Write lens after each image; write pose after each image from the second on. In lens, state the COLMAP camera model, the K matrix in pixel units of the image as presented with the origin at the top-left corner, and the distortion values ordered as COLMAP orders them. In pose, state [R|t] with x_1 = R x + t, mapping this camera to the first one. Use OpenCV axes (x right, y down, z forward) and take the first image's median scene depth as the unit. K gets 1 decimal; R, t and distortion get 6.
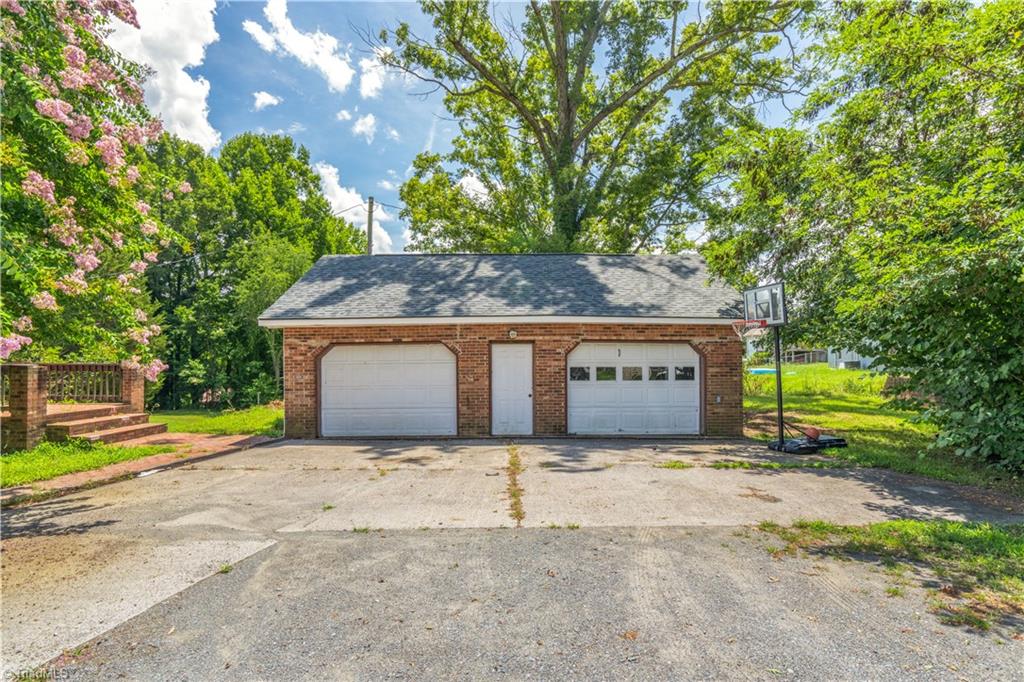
lens RADIAL K [[562.7, 0, 512.4], [0, 562.7, 348.0], [0, 0, 1]] dist [0.004916, 0.007287]
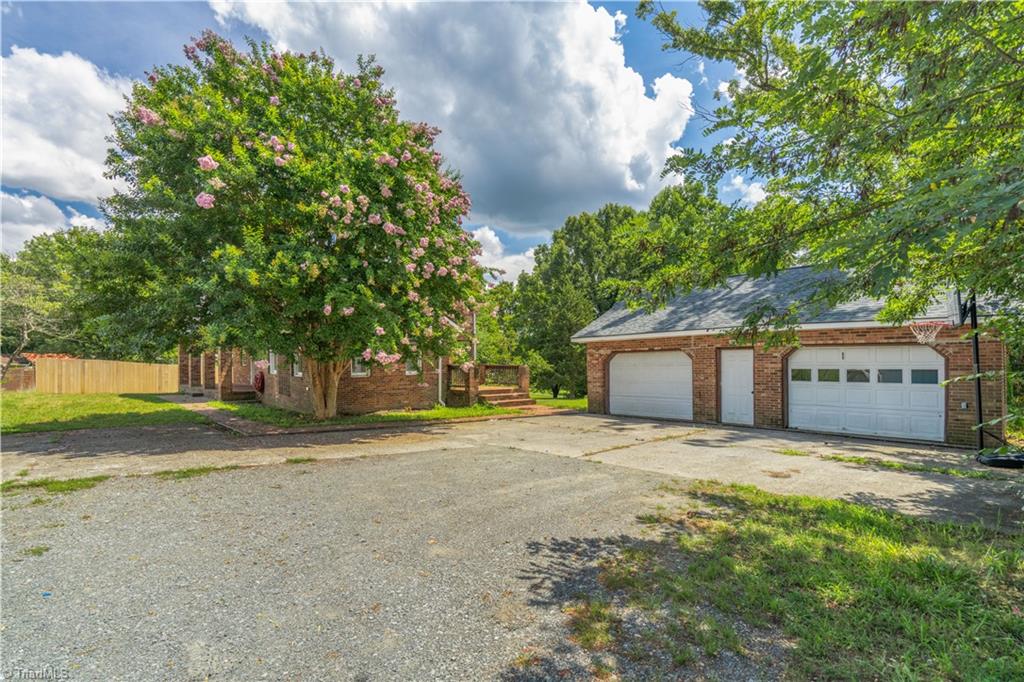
lens RADIAL K [[480.5, 0, 511.6], [0, 480.5, 344.8], [0, 0, 1]] dist [0.012603, 0.001366]
pose [[0.683329, -0.029549, -0.729512, 0.435499], [0.018300, 0.999560, -0.023346, -0.002414], [0.729881, 0.002603, 0.683569, -0.076984]]
